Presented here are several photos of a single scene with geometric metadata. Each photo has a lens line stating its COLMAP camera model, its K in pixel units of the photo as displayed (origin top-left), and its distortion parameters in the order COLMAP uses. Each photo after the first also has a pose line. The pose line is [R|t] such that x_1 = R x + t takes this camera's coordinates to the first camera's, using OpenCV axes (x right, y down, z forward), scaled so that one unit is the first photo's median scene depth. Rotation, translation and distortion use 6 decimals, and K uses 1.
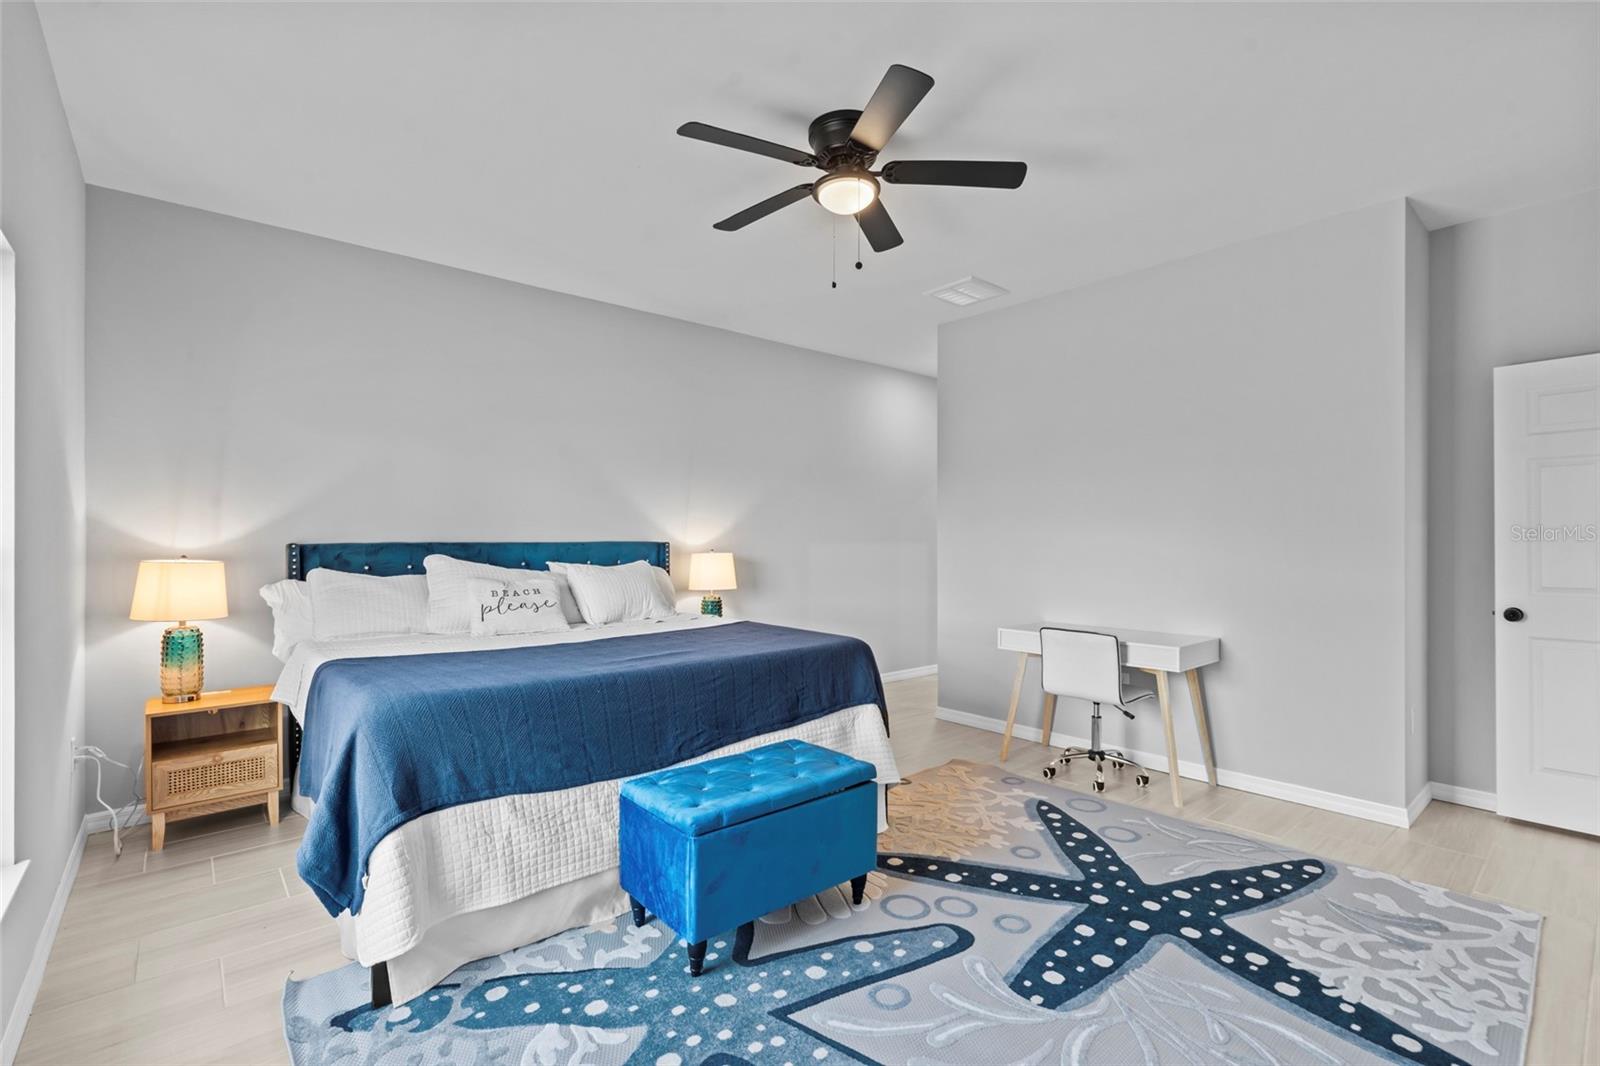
lens RADIAL K [[718.1, 0, 803.8], [0, 718.1, 542.7], [0, 0, 1]] dist [-0.008524, 0.003458]
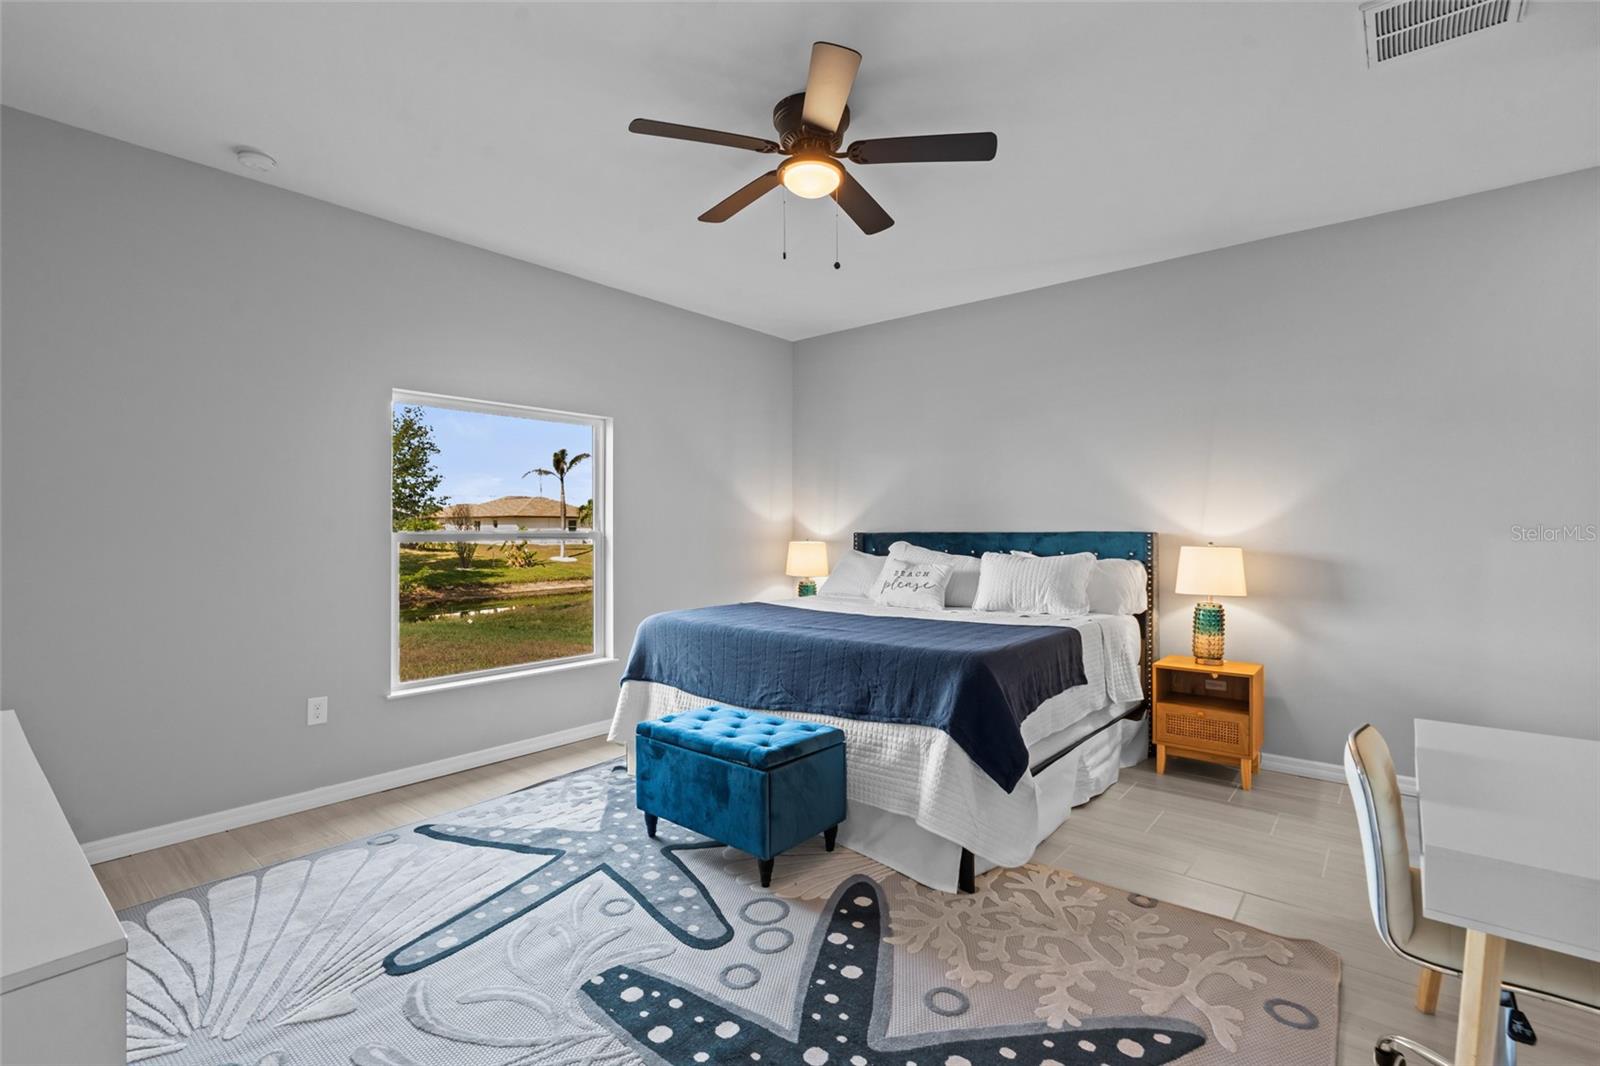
lens RADIAL K [[718.1, 0, 802.4], [0, 718.1, 530.4], [0, 0, 1]] dist [-0.008524, 0.003458]
pose [[0.170967, 0.000607, -0.985277, 0.998081], [0.000772, 0.999999, 0.000750, -0.005549], [0.985277, -0.000889, 0.170966, 0.801567]]
